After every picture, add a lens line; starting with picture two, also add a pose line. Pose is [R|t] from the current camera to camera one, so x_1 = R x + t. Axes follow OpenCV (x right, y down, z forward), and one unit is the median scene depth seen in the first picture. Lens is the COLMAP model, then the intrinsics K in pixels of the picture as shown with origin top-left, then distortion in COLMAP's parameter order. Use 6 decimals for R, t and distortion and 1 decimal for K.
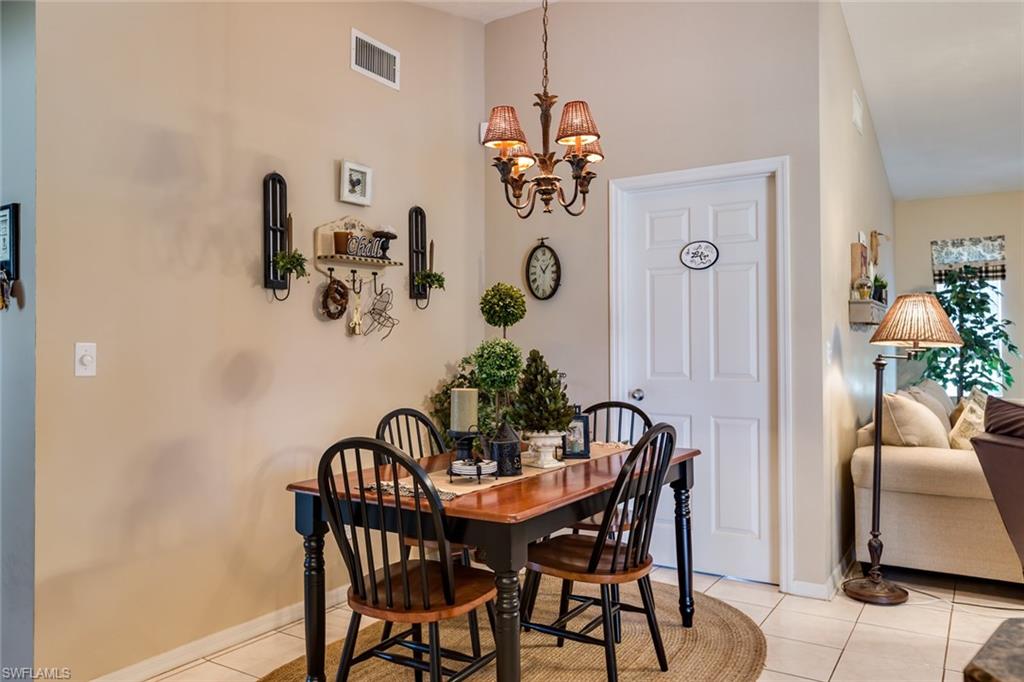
lens RADIAL K [[748.7, 0, 512.1], [0, 748.7, 330.2], [0, 0, 1]] dist [-0.000749, -0.003006]
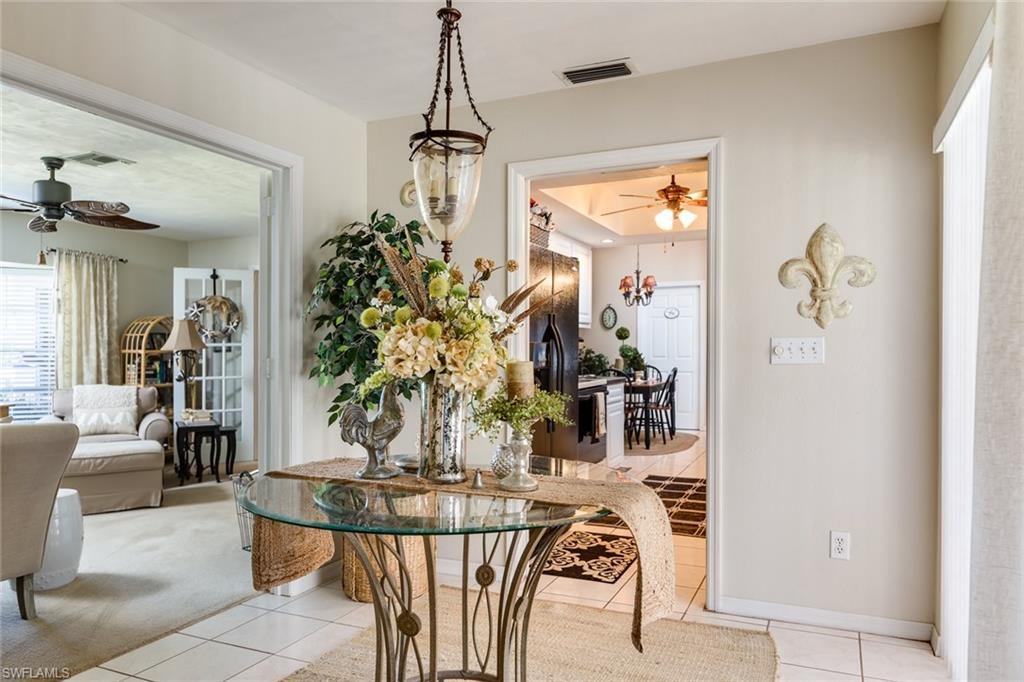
lens RADIAL K [[694.0, 0, 515.2], [0, 694.0, 339.6], [0, 0, 1]] dist [0.009633, 0.000150]
pose [[0.990078, 0.002233, 0.140501, -0.461099], [-0.003355, 0.999964, 0.007752, -0.014864], [-0.140479, -0.008147, 0.990050, -0.982946]]
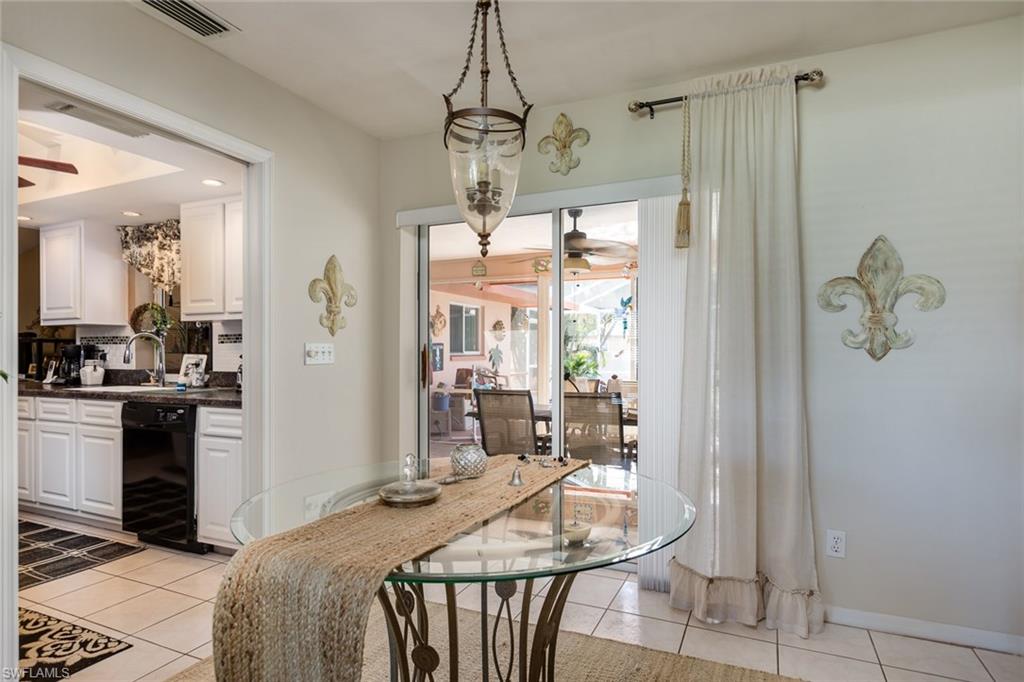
lens RADIAL K [[549.6, 0, 512.1], [0, 549.6, 358.8], [0, 0, 1]] dist [0.004193, -0.000636]
pose [[-0.144582, -0.010771, 0.989434, -0.708894], [-0.019557, 0.999777, 0.008026, -0.005909], [-0.989299, -0.018190, -0.144761, -0.597004]]
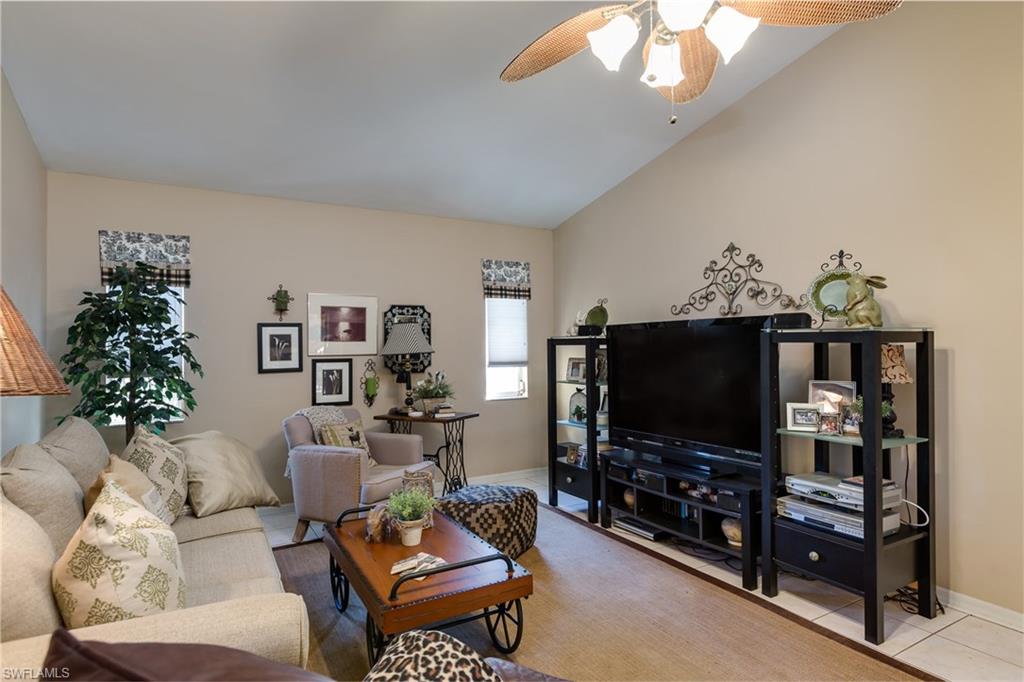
lens RADIAL K [[545.9, 0, 493.1], [0, 545.9, 341.9], [0, 0, 1]] dist [0.015012, 0.000628]
pose [[0.476711, 0.007597, 0.879027, 0.276783], [-0.014543, 0.999894, -0.000755, -0.007804], [-0.878940, -0.012424, 0.476771, 0.397770]]
